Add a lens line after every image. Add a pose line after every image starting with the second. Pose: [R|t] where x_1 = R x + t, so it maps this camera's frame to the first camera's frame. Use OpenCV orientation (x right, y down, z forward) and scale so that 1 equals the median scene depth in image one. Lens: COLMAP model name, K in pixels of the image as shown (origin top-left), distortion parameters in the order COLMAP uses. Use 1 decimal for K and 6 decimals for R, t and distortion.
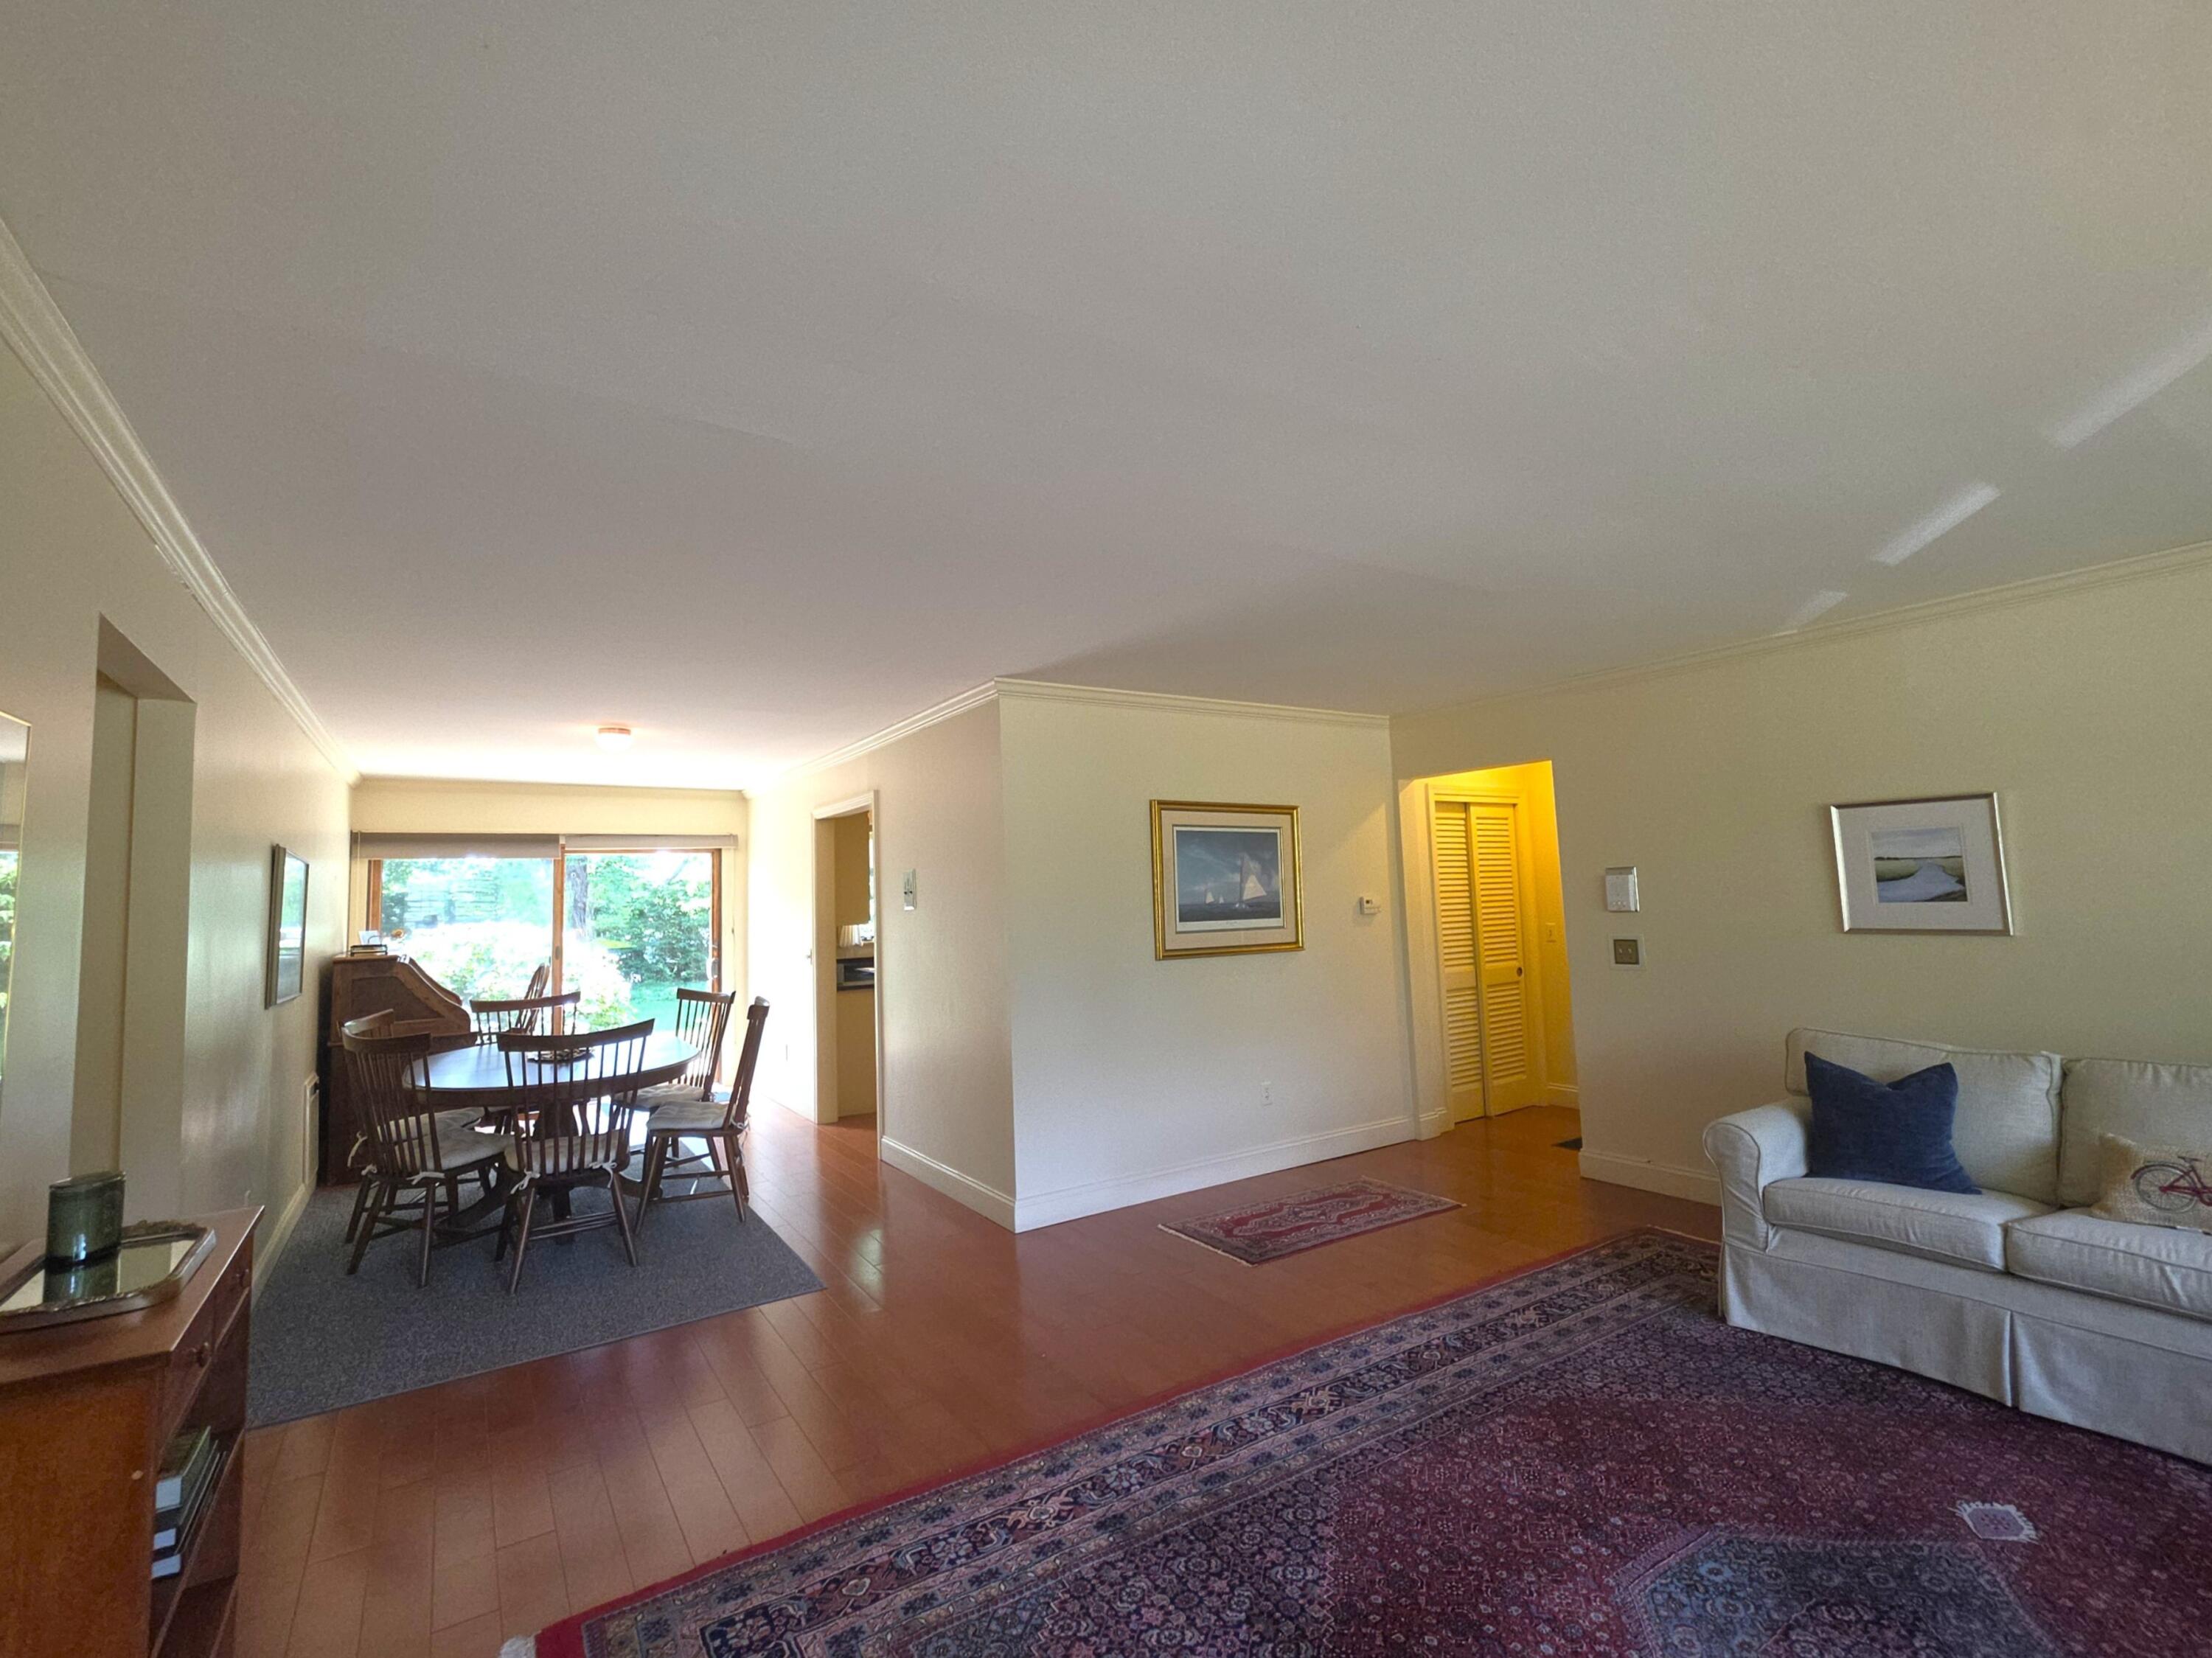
lens RADIAL K [[993.1, 0, 1103.3], [0, 993.1, 809.1], [0, 0, 1]] dist [-0.000230, -0.001102]
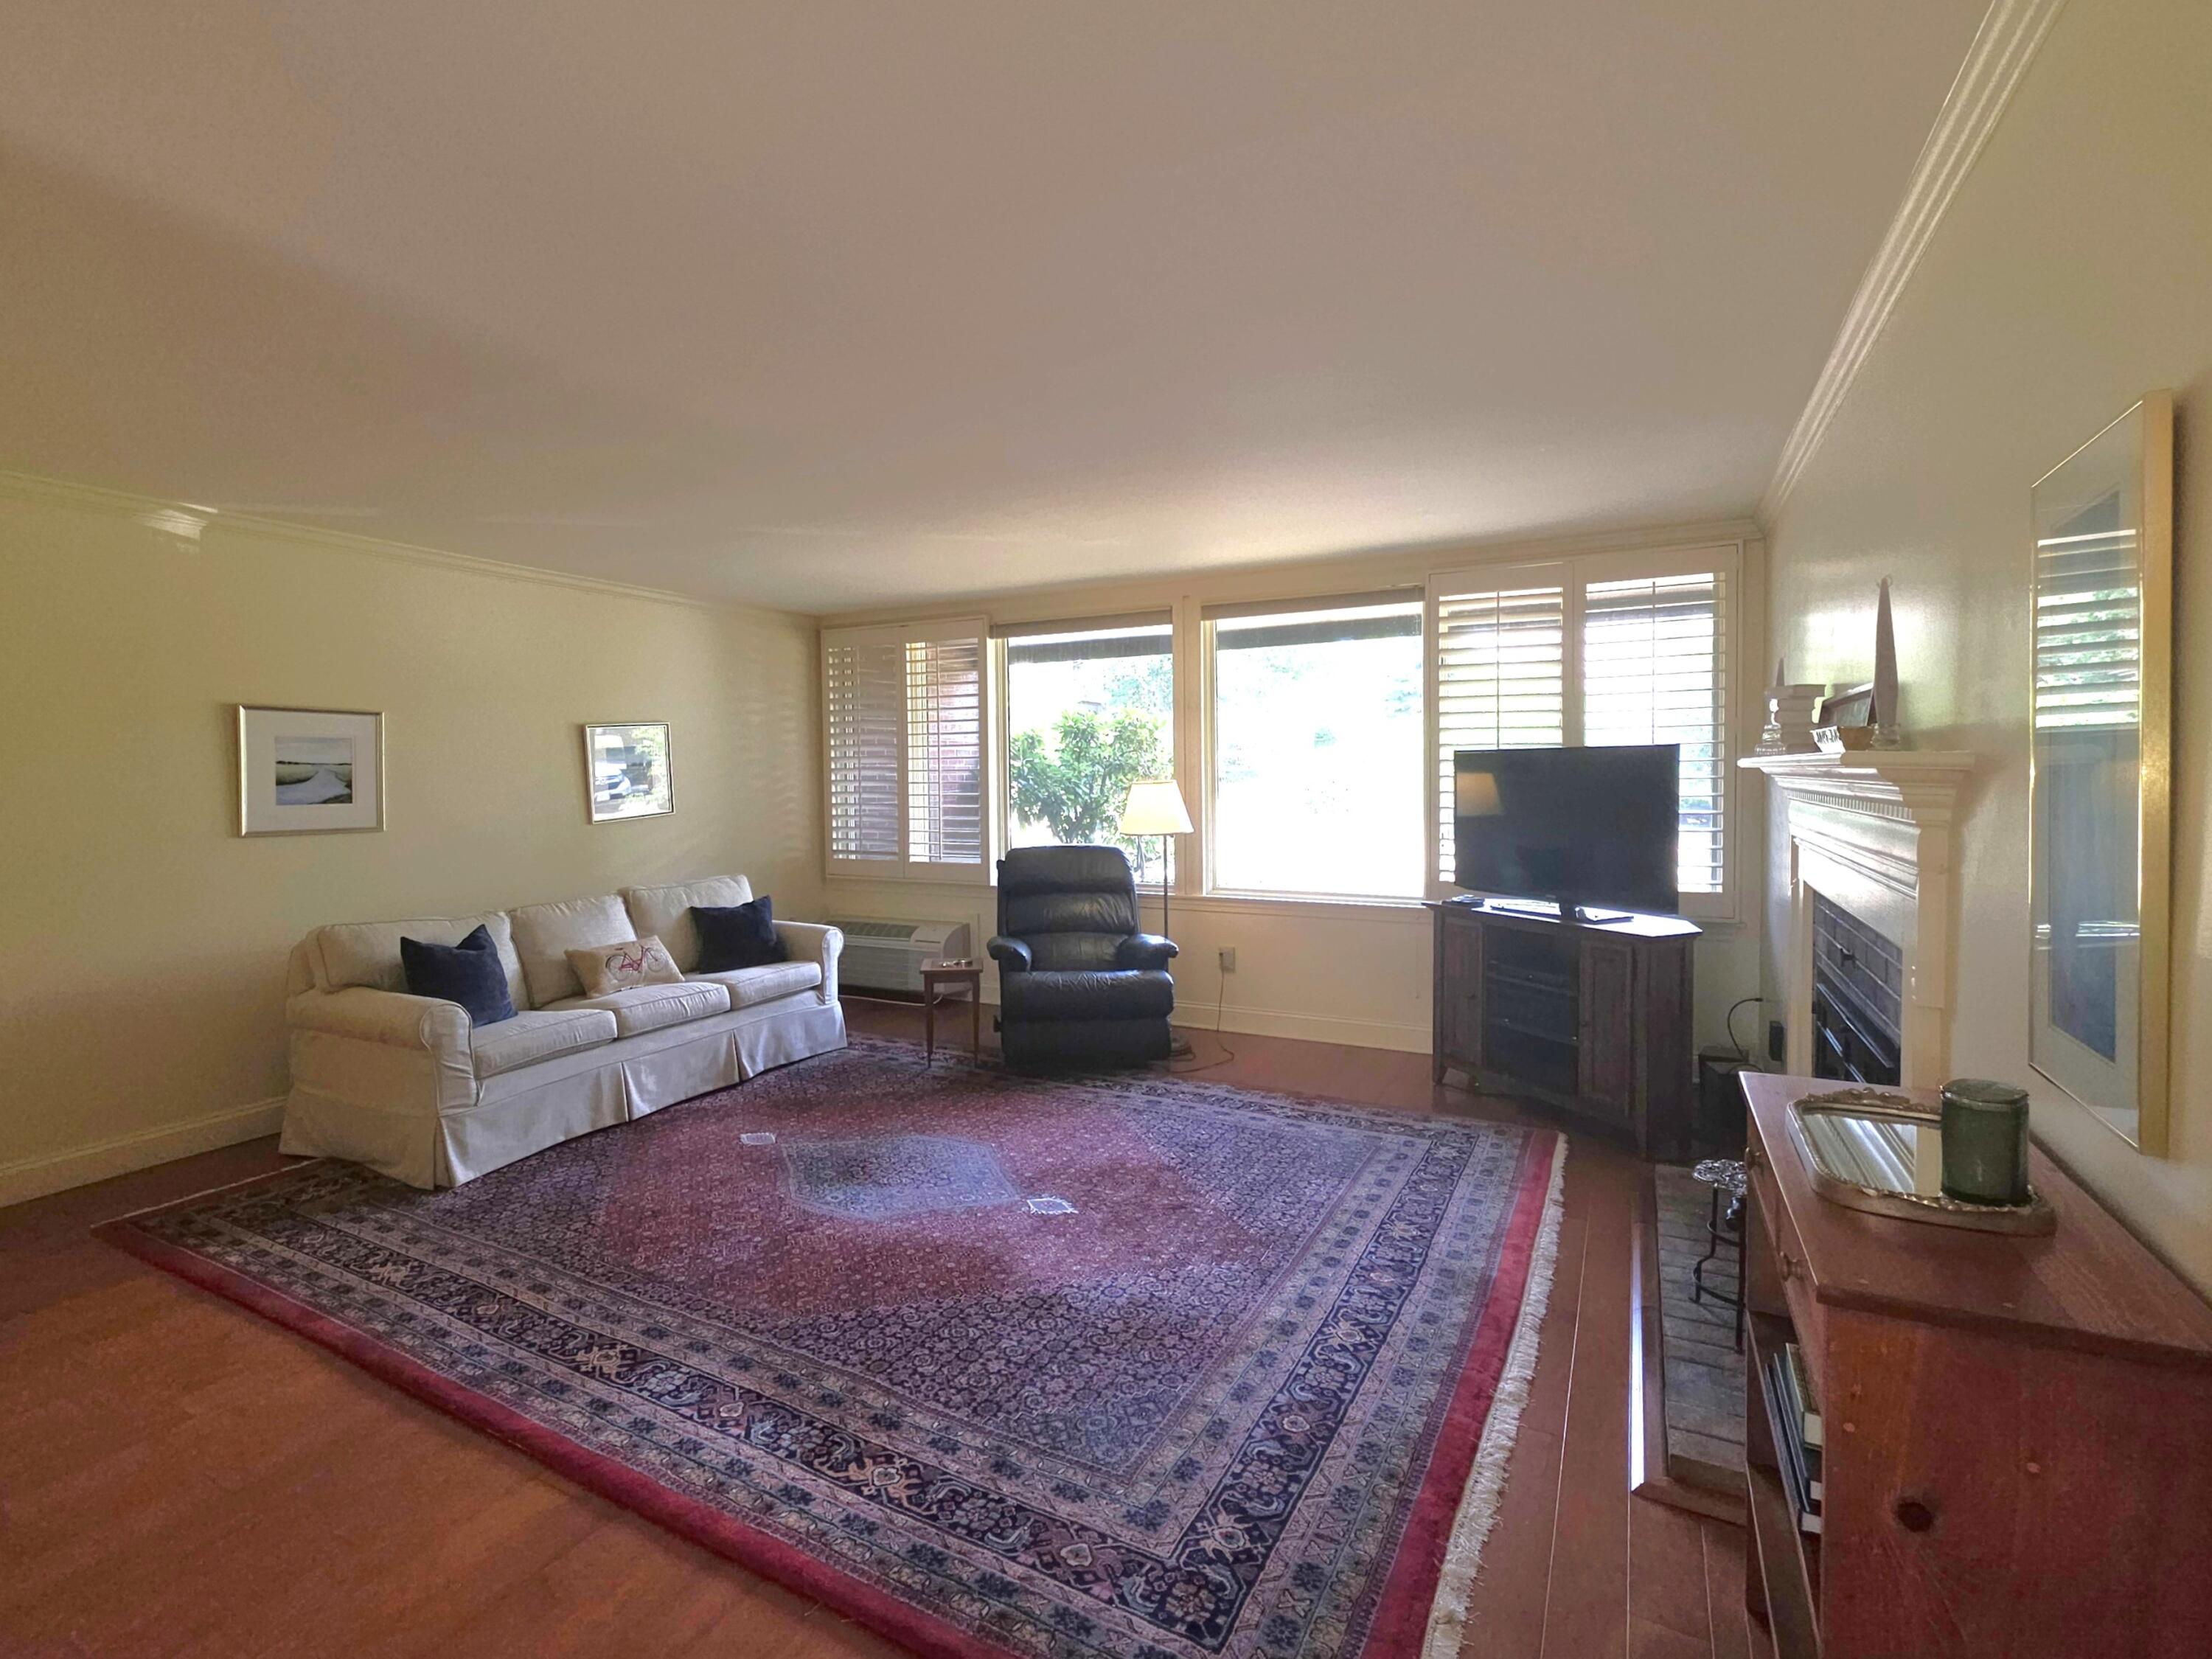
lens RADIAL K [[1018.7, 0, 1093.4], [0, 1018.7, 806.5], [0, 0, 1]] dist [0.001387, 0.001082]
pose [[-0.482171, 0.010466, 0.876014, -0.769392], [-0.051566, 0.997856, -0.040305, 0.133141], [-0.874558, -0.064606, -0.480598, 1.084701]]
